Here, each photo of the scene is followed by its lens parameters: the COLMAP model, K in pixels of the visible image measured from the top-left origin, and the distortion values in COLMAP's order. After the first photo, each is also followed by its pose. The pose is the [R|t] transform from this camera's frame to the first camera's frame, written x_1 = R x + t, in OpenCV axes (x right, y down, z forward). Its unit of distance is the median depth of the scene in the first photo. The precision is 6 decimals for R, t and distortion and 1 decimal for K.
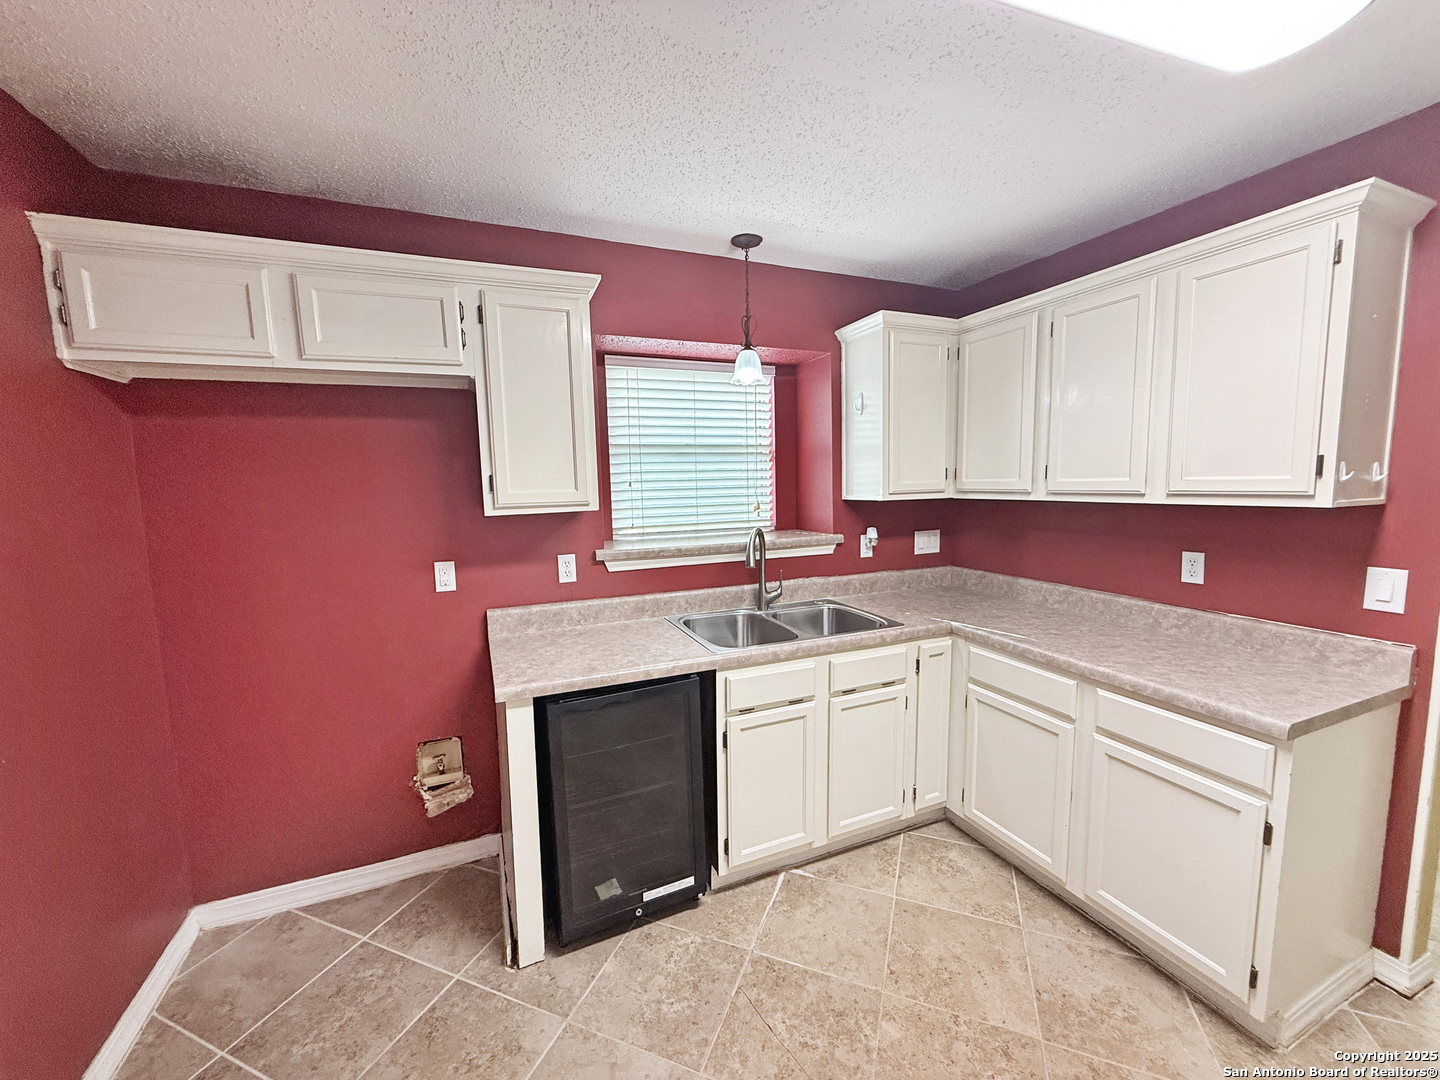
lens RADIAL K [[575.6, 0, 718.6], [0, 575.6, 536.5], [0, 0, 1]] dist [0.002404, -0.000035]
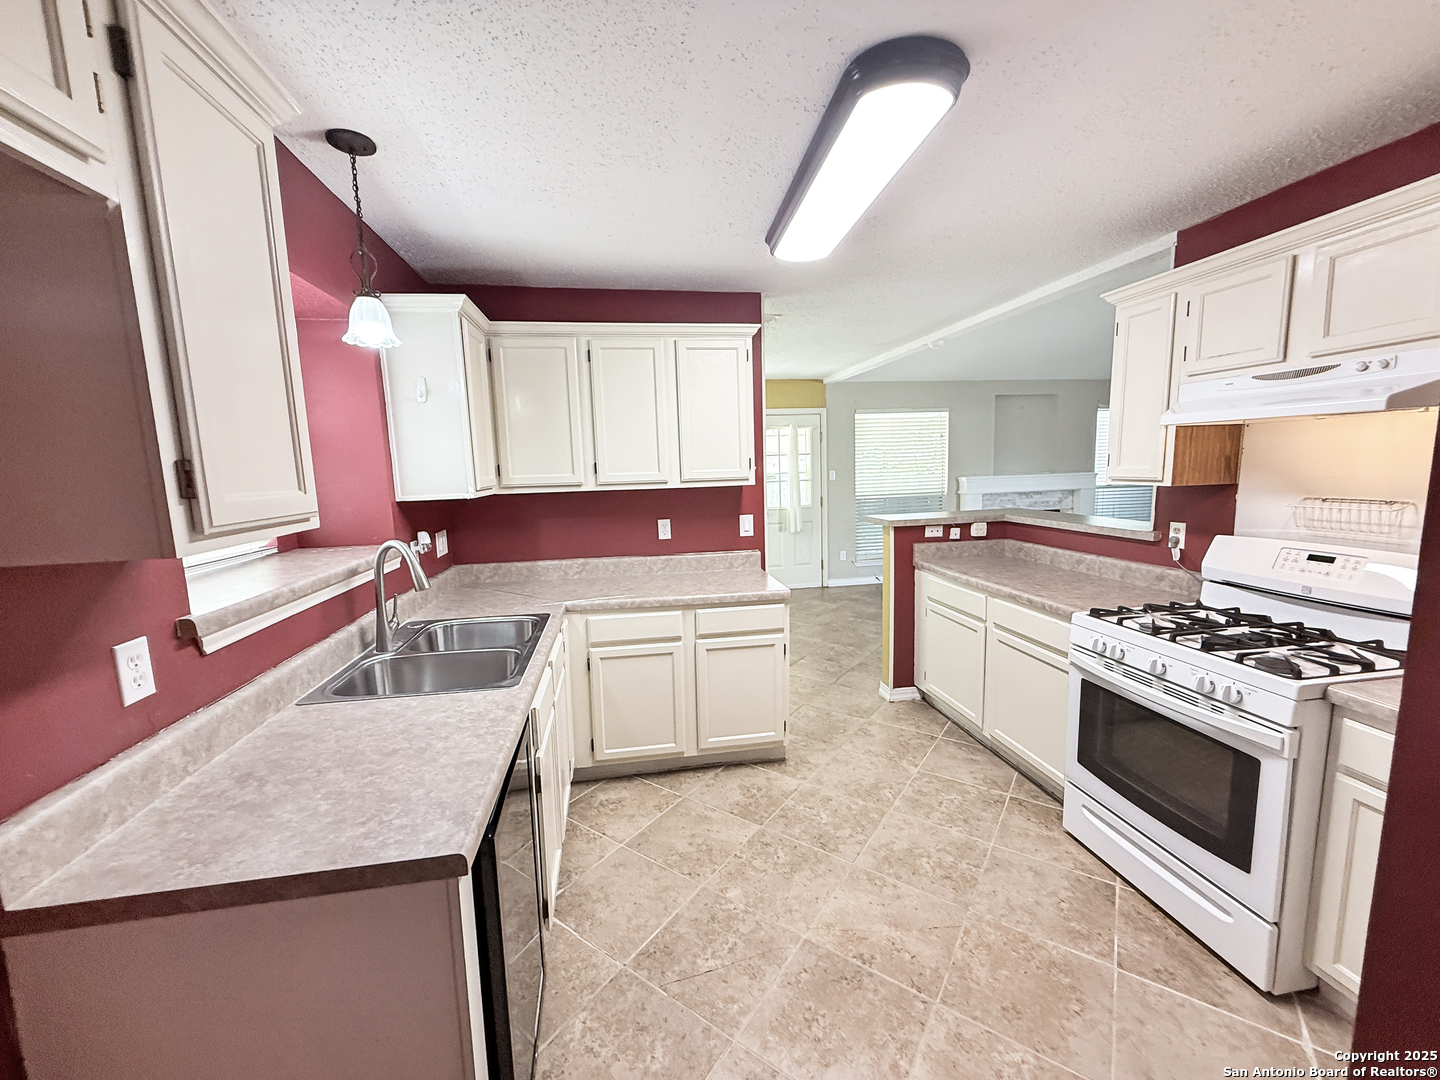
lens RADIAL K [[575.6, 0, 718.9], [0, 575.6, 533.7], [0, 0, 1]] dist [0.002404, -0.000035]
pose [[0.232437, -0.102879, 0.967155, -0.625099], [0.117920, 0.990035, 0.076973, -0.035290], [-0.965437, 0.096156, 0.242253, 0.455153]]
